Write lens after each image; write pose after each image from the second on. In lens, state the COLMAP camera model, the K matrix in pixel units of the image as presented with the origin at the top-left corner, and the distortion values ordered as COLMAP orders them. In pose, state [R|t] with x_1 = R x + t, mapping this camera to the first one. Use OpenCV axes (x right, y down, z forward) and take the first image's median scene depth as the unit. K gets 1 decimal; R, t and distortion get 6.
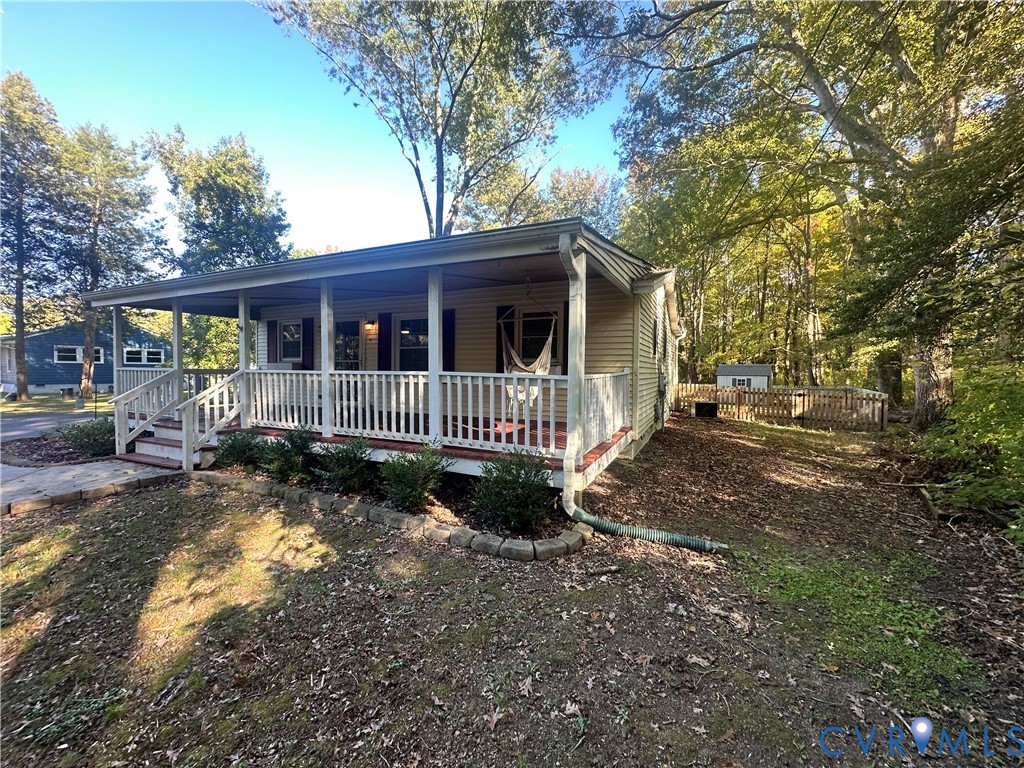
lens RADIAL K [[407.5, 0, 511.9], [0, 407.5, 383.0], [0, 0, 1]] dist [-0.003818, 0.001038]
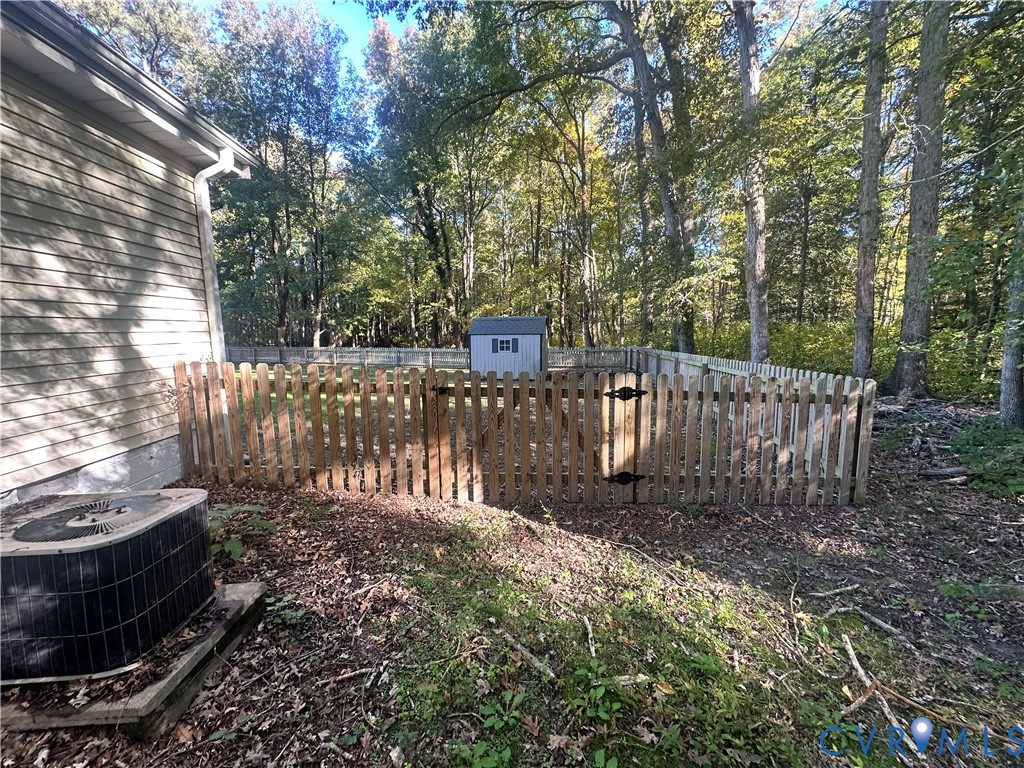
lens RADIAL K [[407.5, 0, 511.6], [0, 407.5, 380.0], [0, 0, 1]] dist [-0.003818, 0.001038]
pose [[0.888135, -0.061919, 0.455392, 0.285506], [0.024766, 0.995891, 0.087109, -0.002114], [-0.458914, -0.066087, 0.886019, 0.438143]]
